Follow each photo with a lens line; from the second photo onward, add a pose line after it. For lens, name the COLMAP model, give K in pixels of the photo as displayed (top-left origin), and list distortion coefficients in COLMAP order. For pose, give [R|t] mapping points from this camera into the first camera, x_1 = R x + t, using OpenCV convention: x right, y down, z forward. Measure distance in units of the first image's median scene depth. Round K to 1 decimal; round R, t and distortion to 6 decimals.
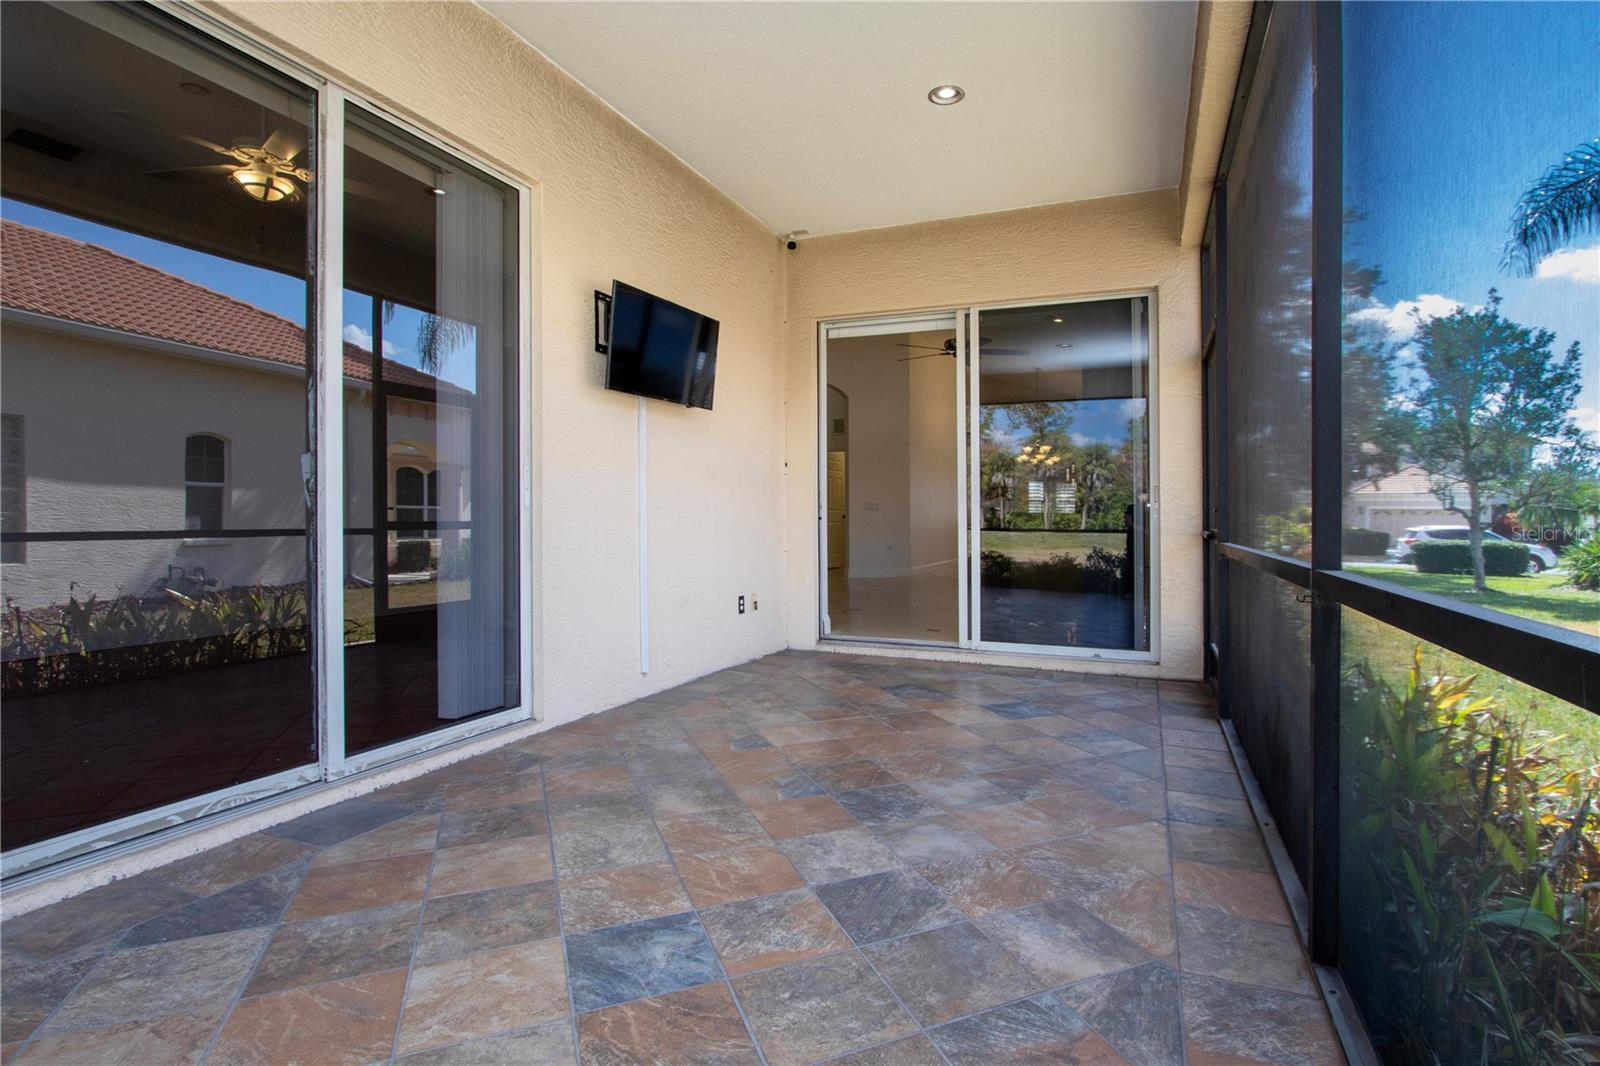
lens RADIAL K [[741.6, 0, 824.7], [0, 741.6, 536.5], [0, 0, 1]] dist [-0.013311, 0.000185]
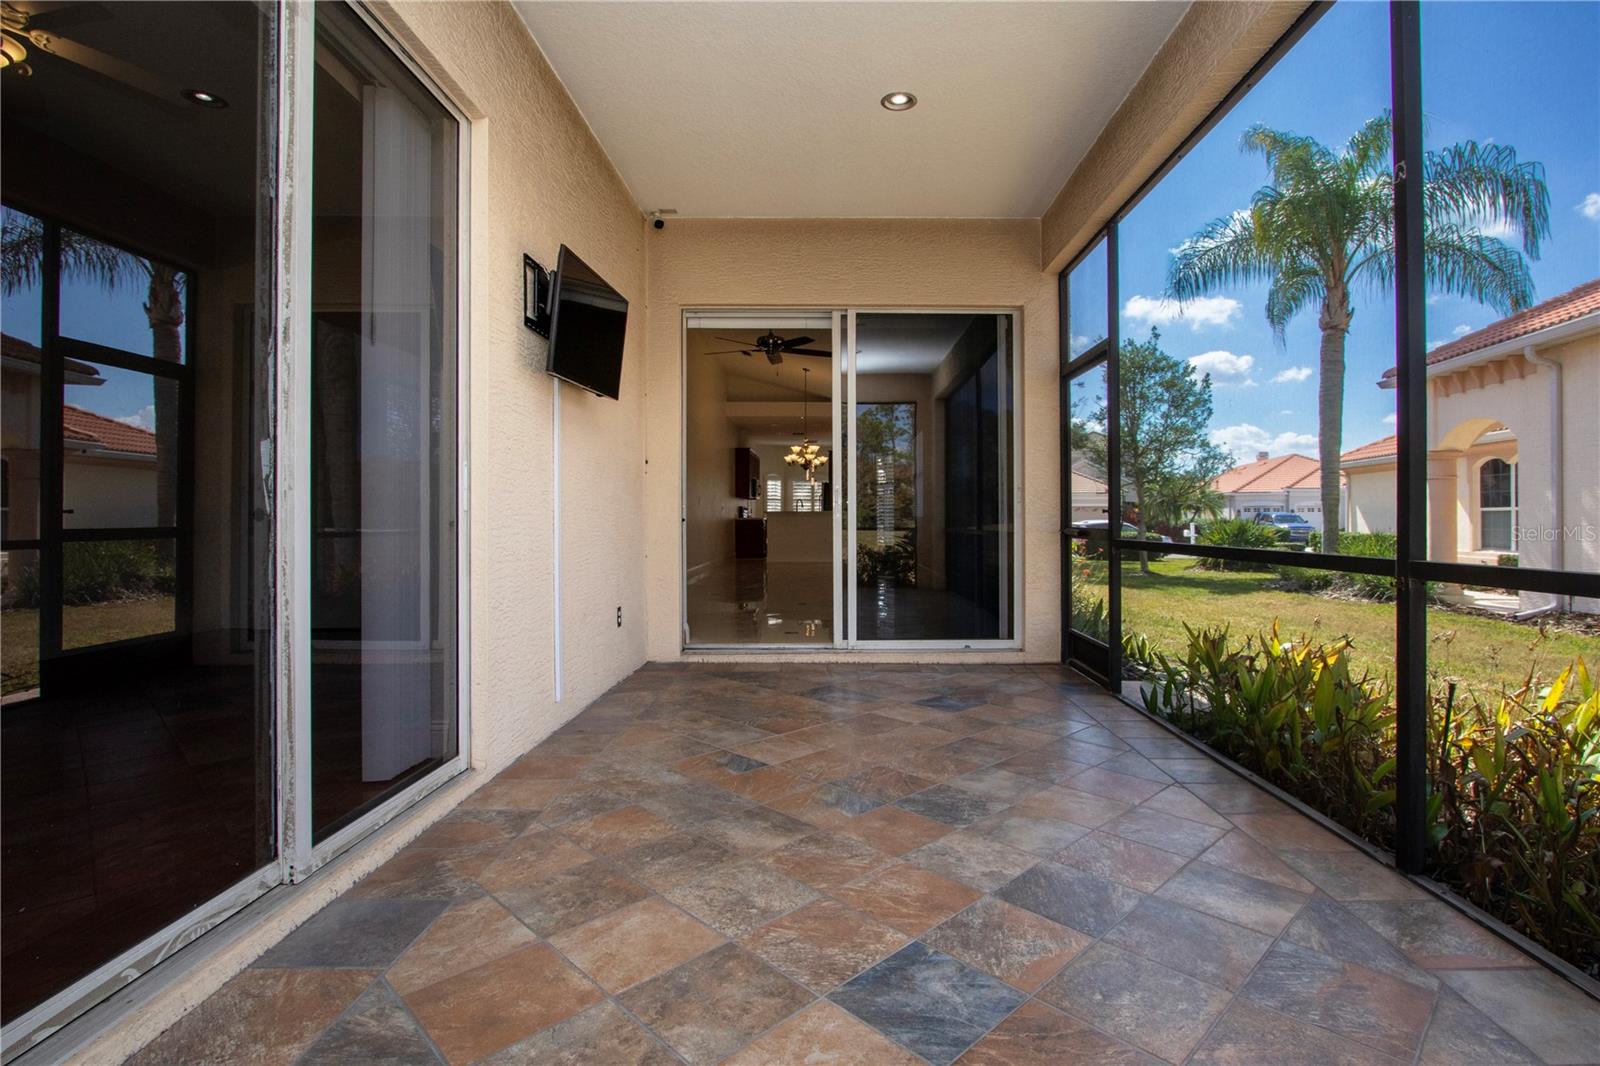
lens RADIAL K [[769.2, 0, 800.0], [0, 769.2, 533.0], [0, 0, 1]] dist [-0.013312, 0.001486]
pose [[0.932937, -0.014927, 0.359731, -0.430975], [0.016273, 0.999867, -0.000712, -0.009723], [-0.359673, 0.006519, 0.933056, 0.090327]]
